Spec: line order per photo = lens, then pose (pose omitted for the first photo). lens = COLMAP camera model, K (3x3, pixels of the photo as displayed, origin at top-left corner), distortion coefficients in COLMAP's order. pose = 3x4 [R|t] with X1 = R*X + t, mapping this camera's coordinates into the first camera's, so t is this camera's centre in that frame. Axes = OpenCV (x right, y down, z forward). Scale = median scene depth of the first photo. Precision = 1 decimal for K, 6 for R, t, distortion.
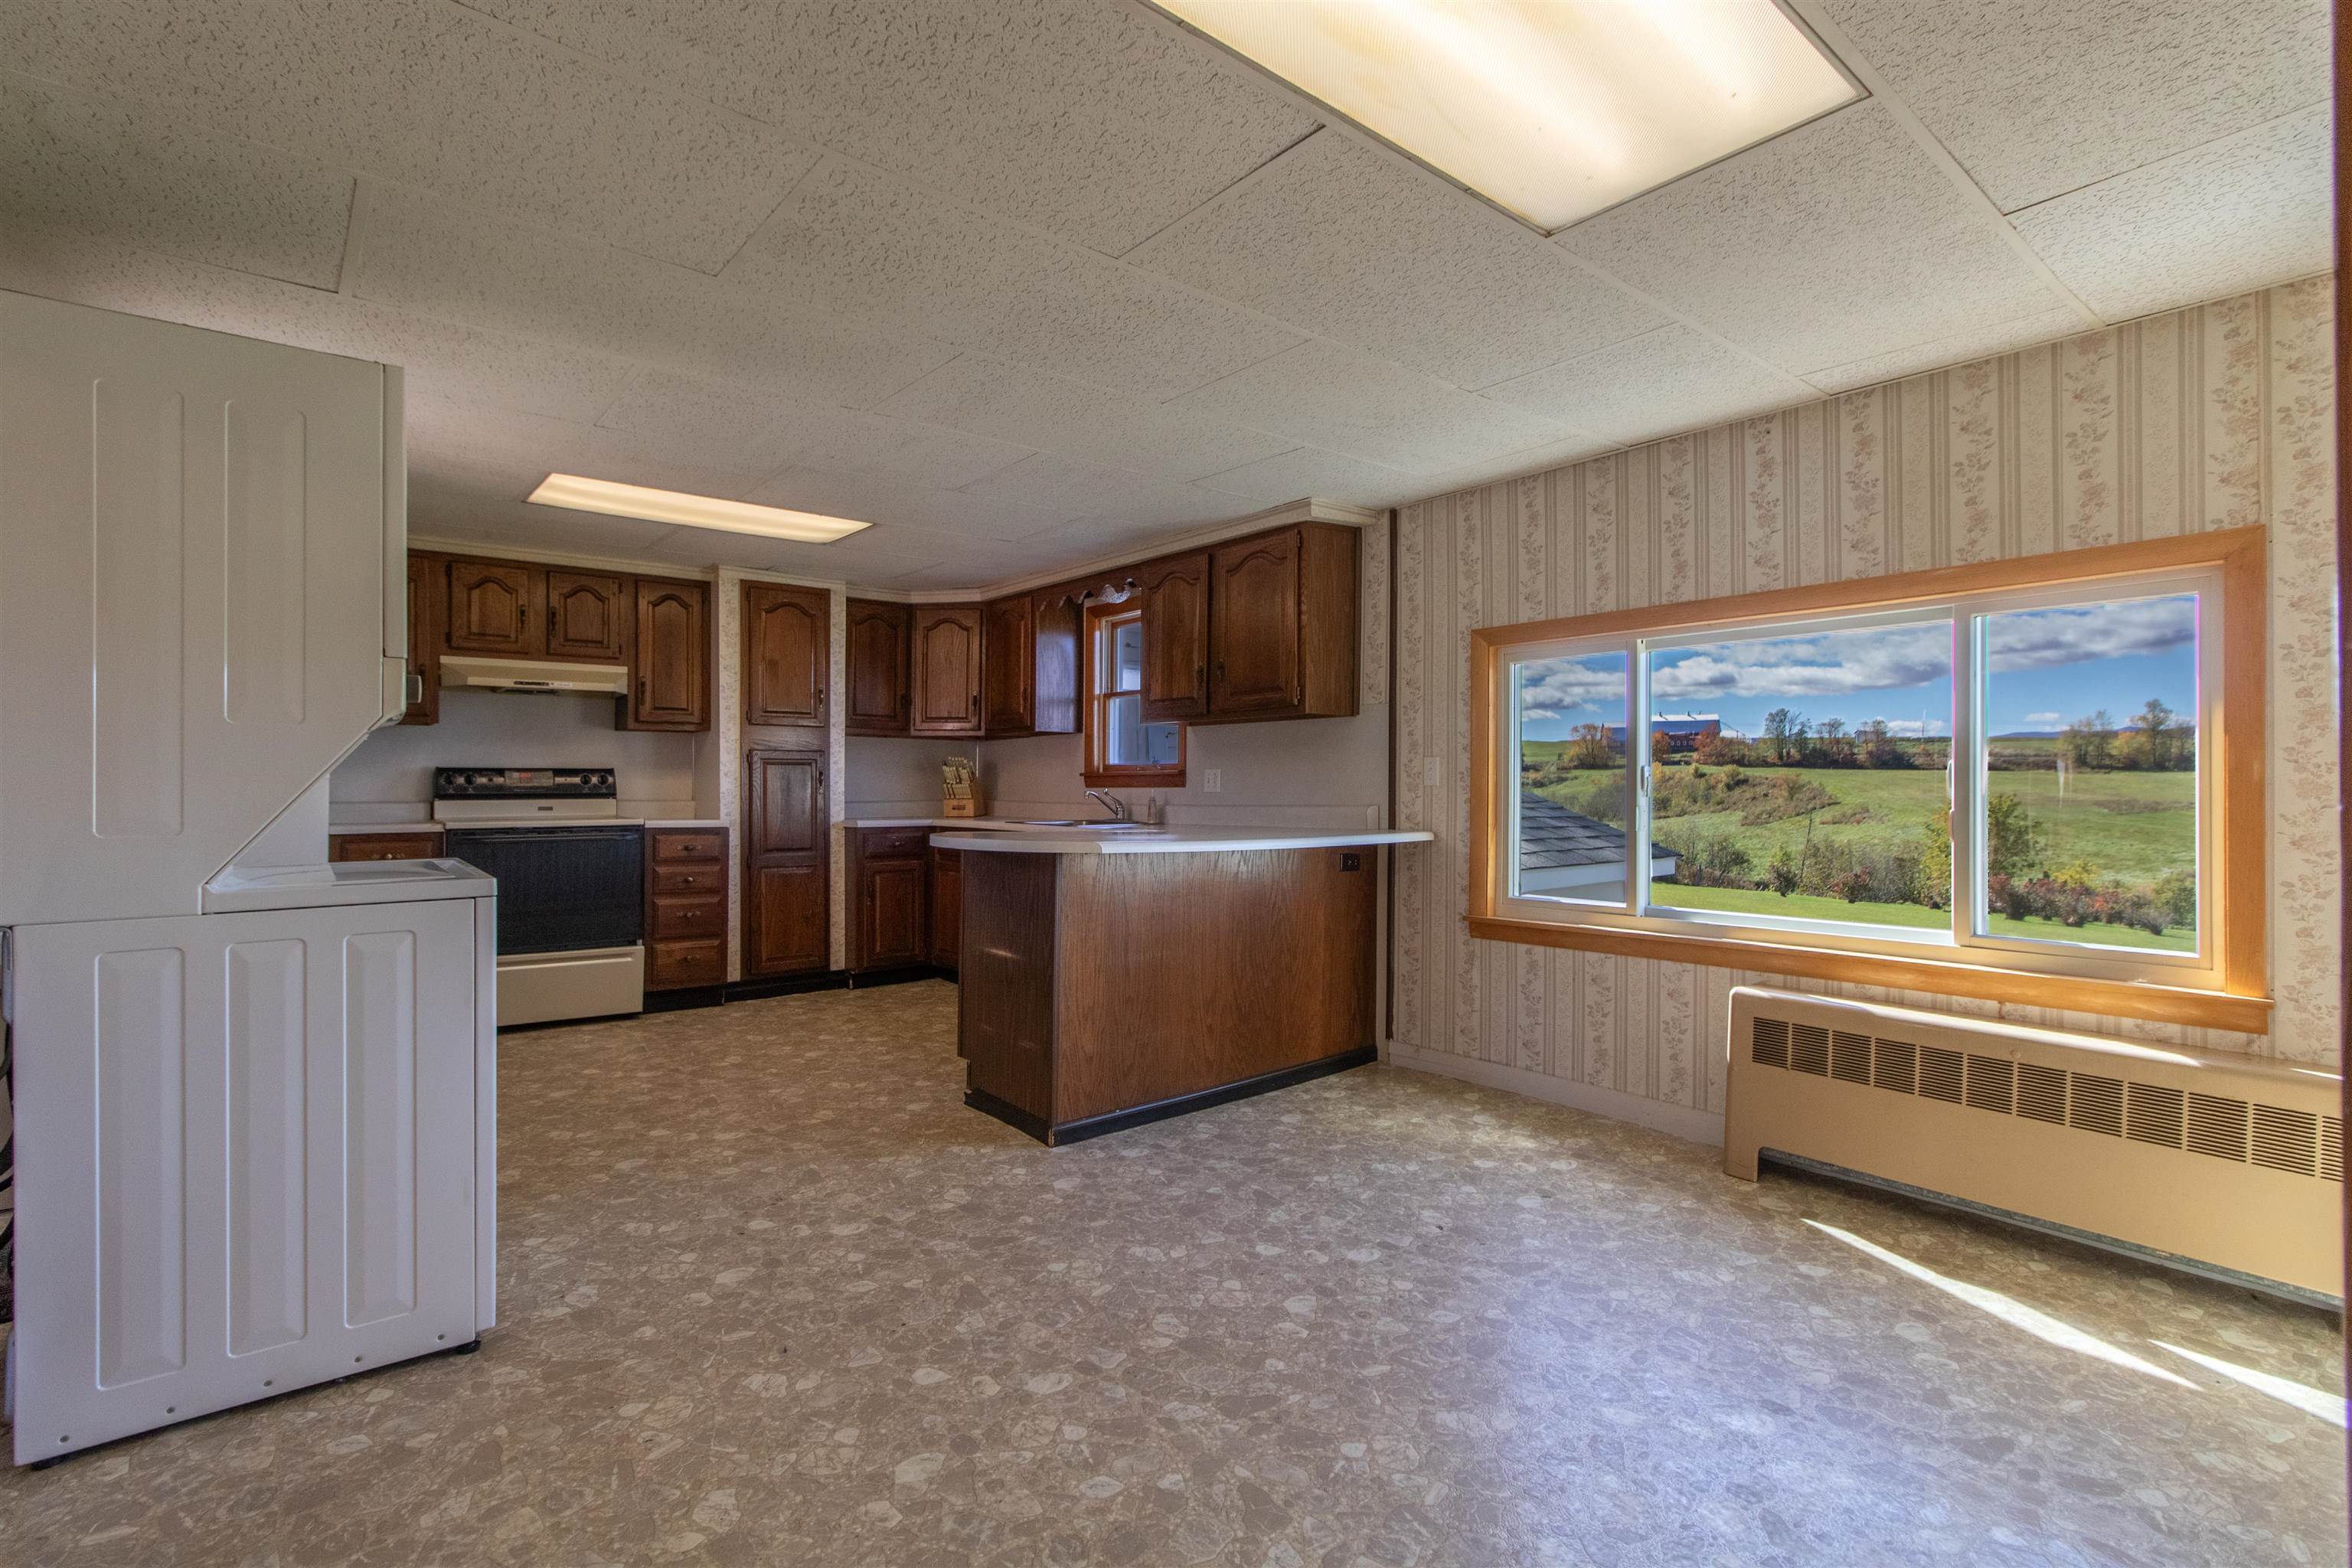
lens RADIAL K [[1079.3, 0, 1188.5], [0, 1079.3, 775.5], [0, 0, 1]] dist [-0.004044, 0.003269]
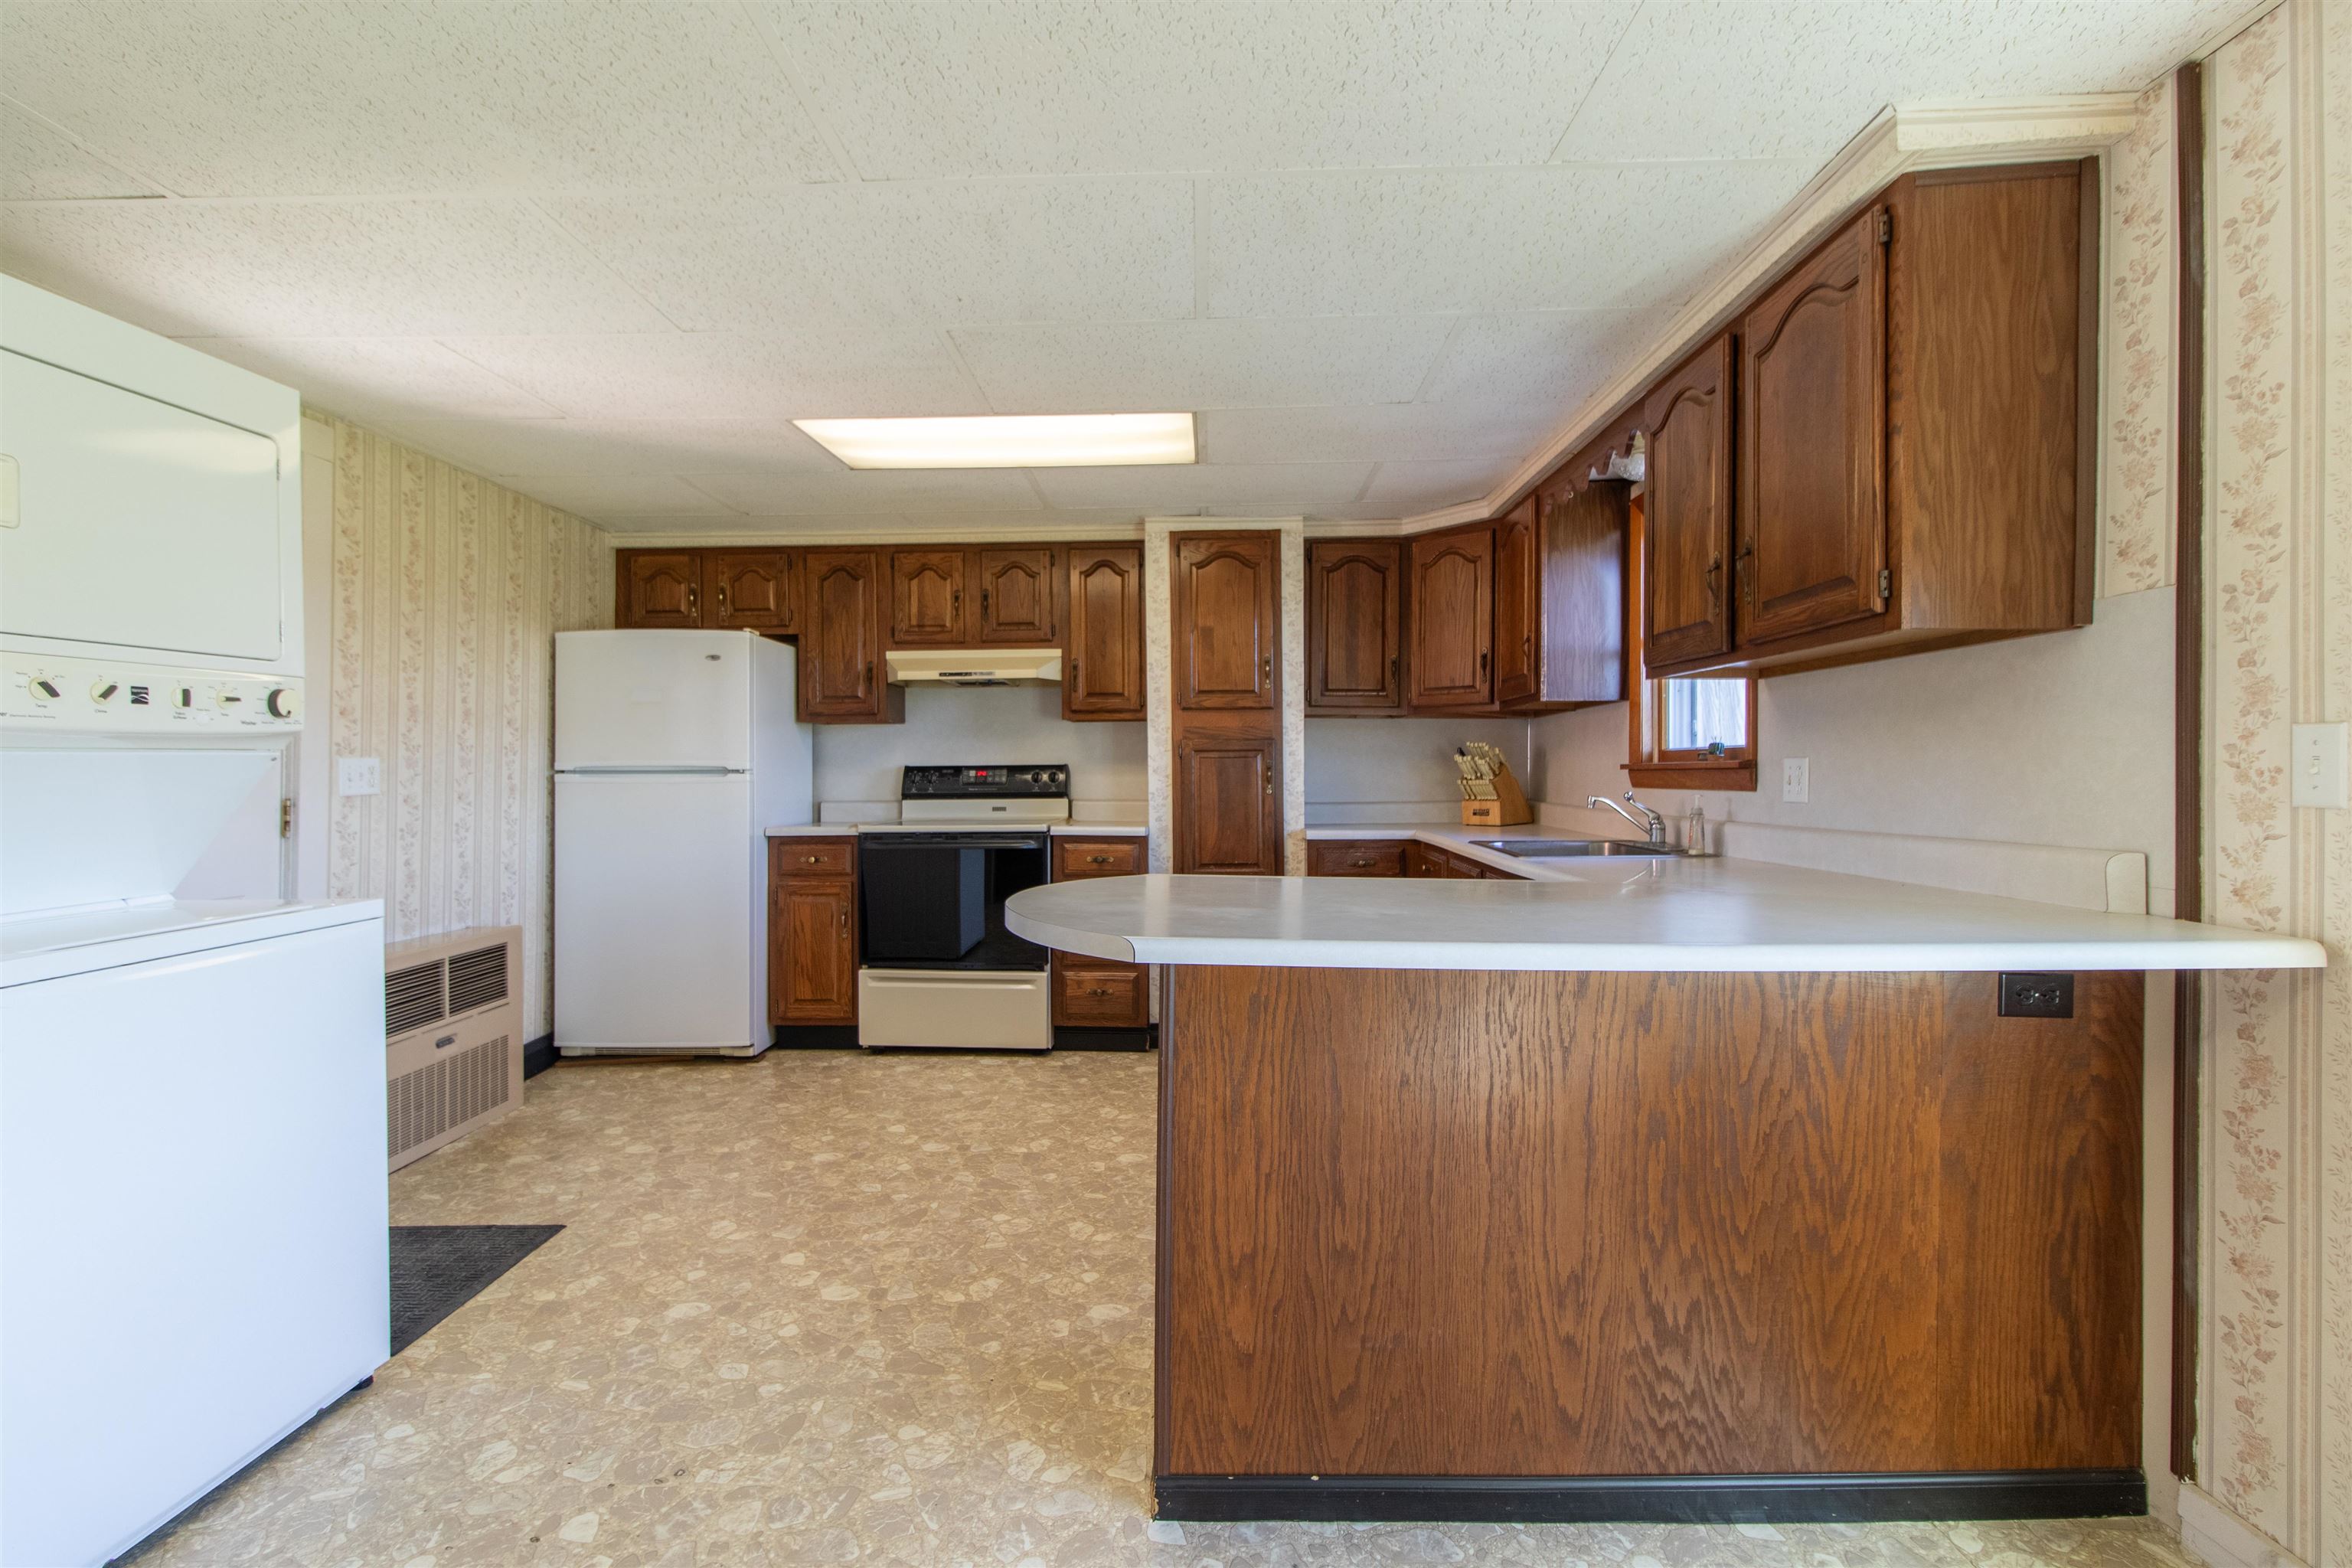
lens RADIAL K [[1091.1, 0, 1197.2], [0, 1091.1, 769.3], [0, 0, 1]] dist [-0.000677, 0.002077]
pose [[0.756394, -0.005273, -0.654095, 0.201616], [0.012446, 0.999902, 0.006332, -0.010418], [0.653998, -0.012930, 0.756386, 0.556580]]
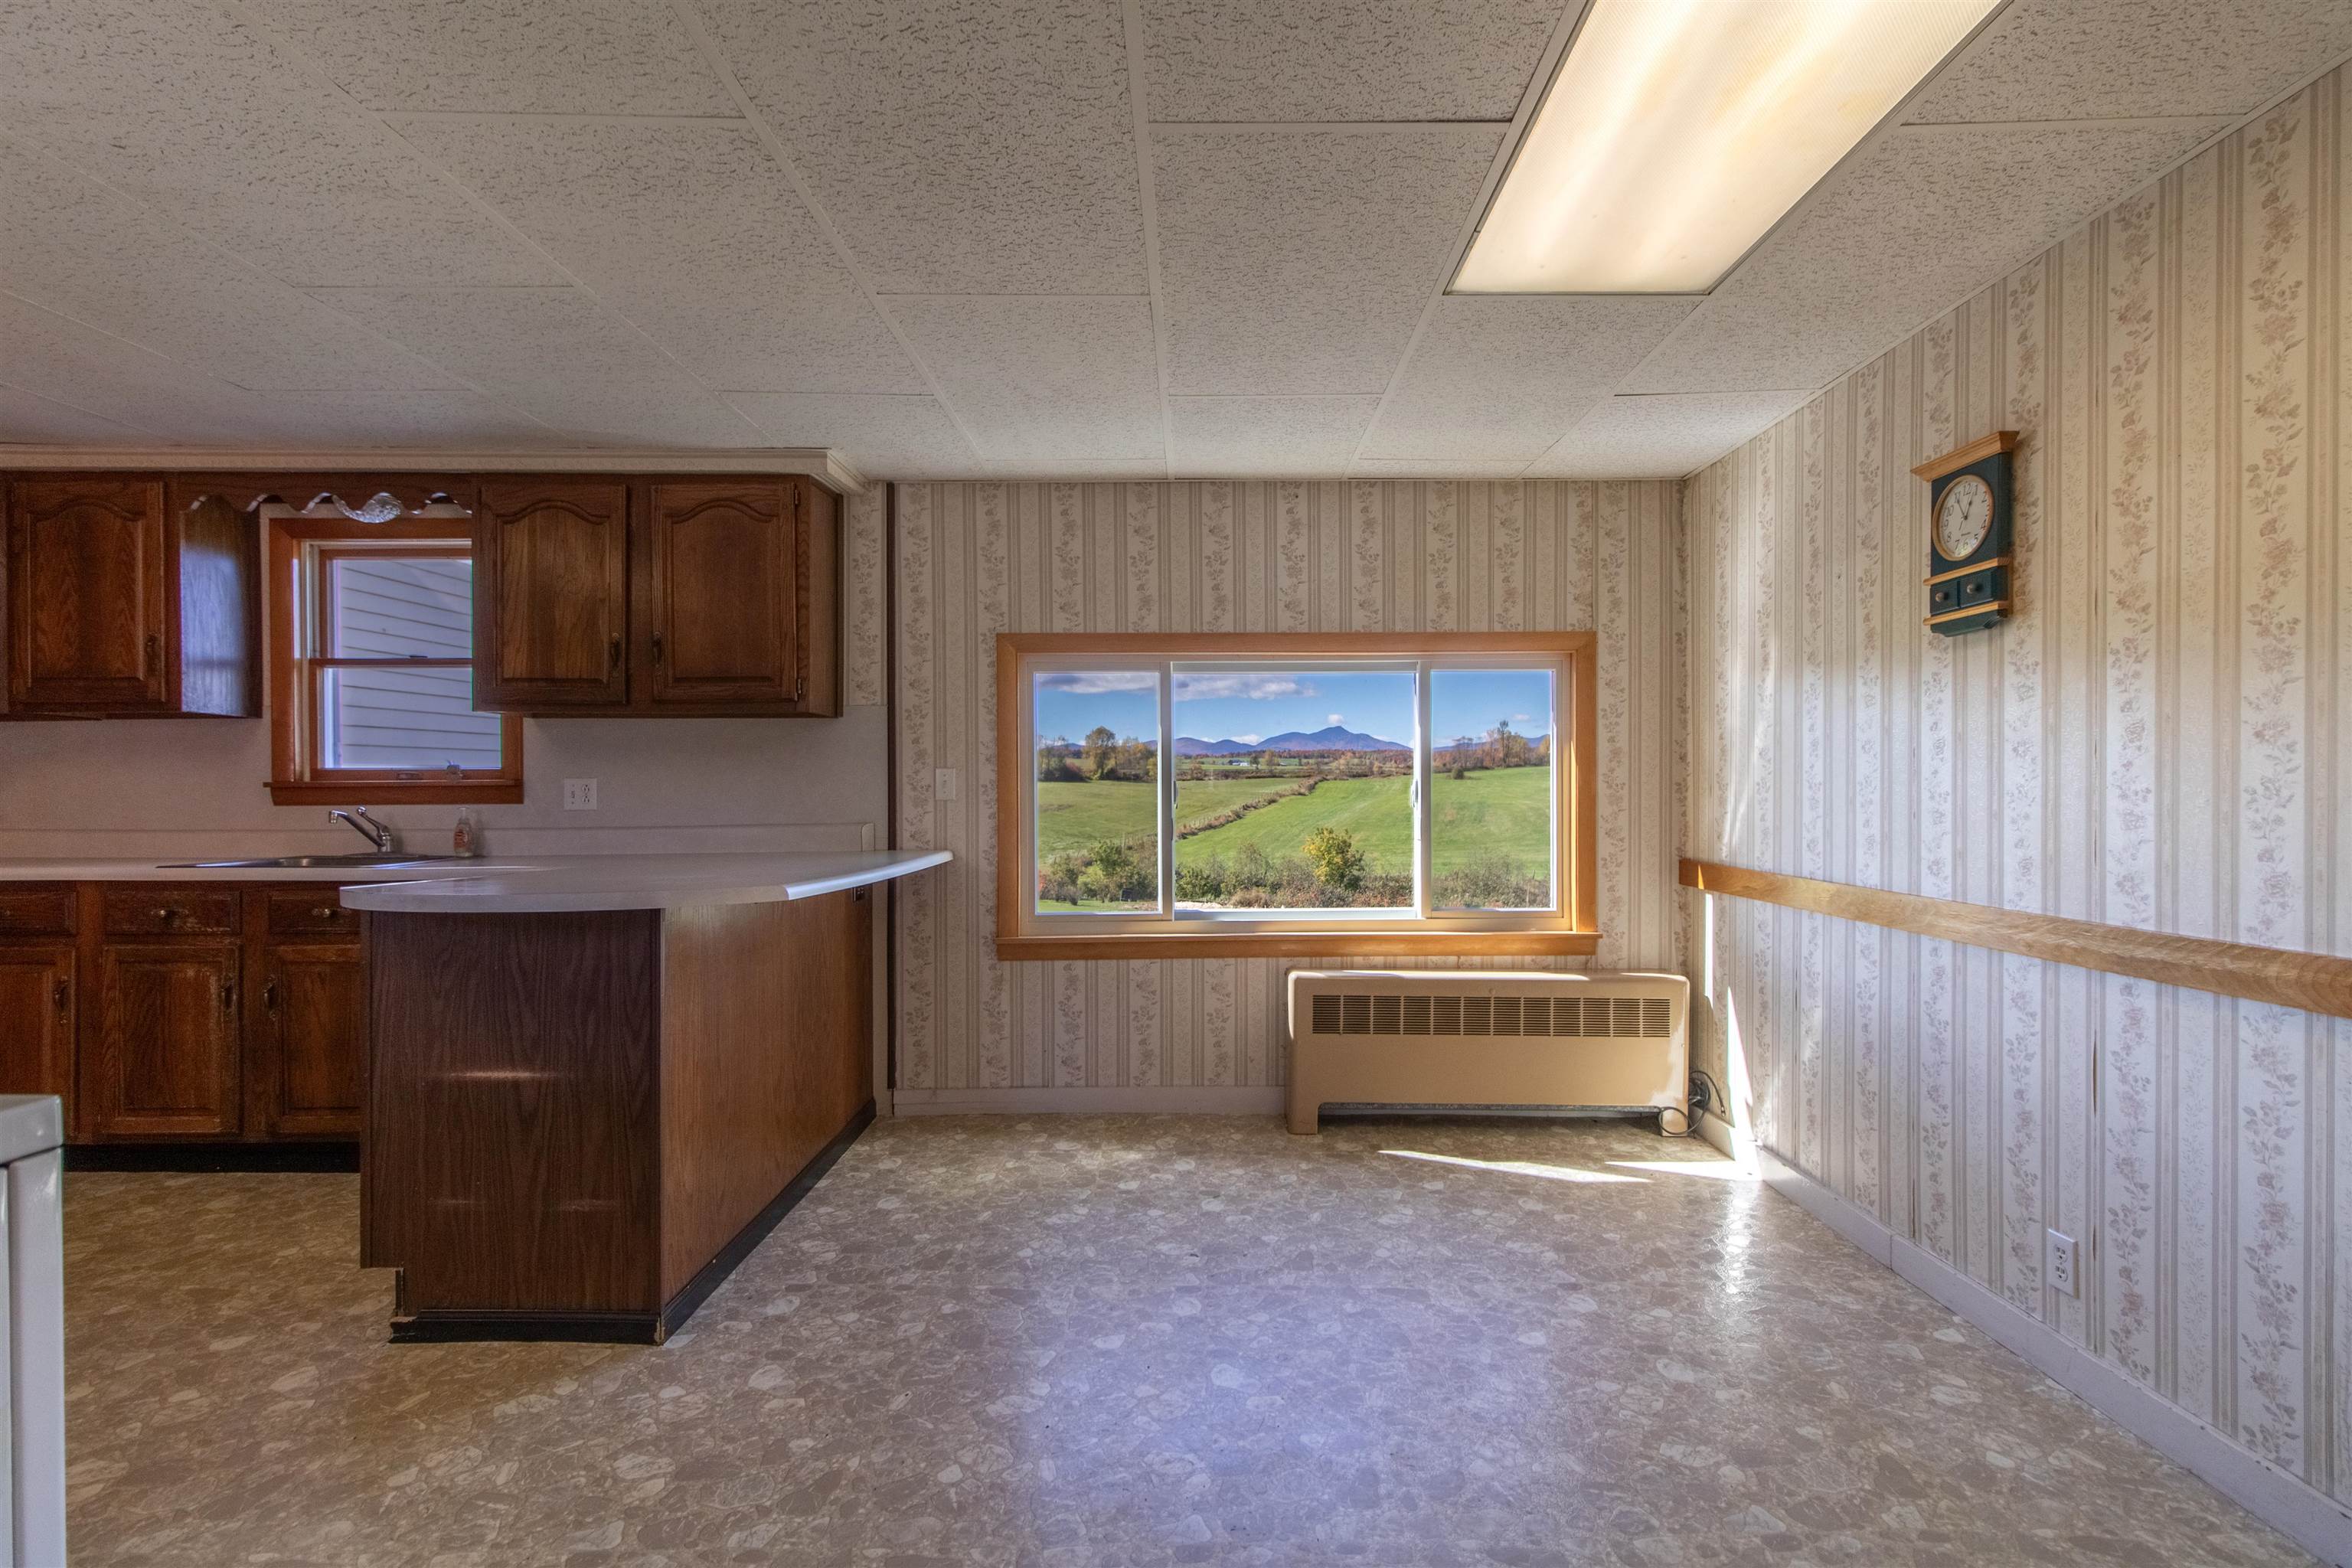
lens RADIAL K [[1091.1, 0, 1203.5], [0, 1091.1, 809.7], [0, 0, 1]] dist [-0.000677, 0.002077]
pose [[0.633207, -0.014545, 0.773846, -0.384568], [-0.003853, 0.999752, 0.021944, -0.003723], [-0.773973, -0.016876, 0.632994, 0.278547]]
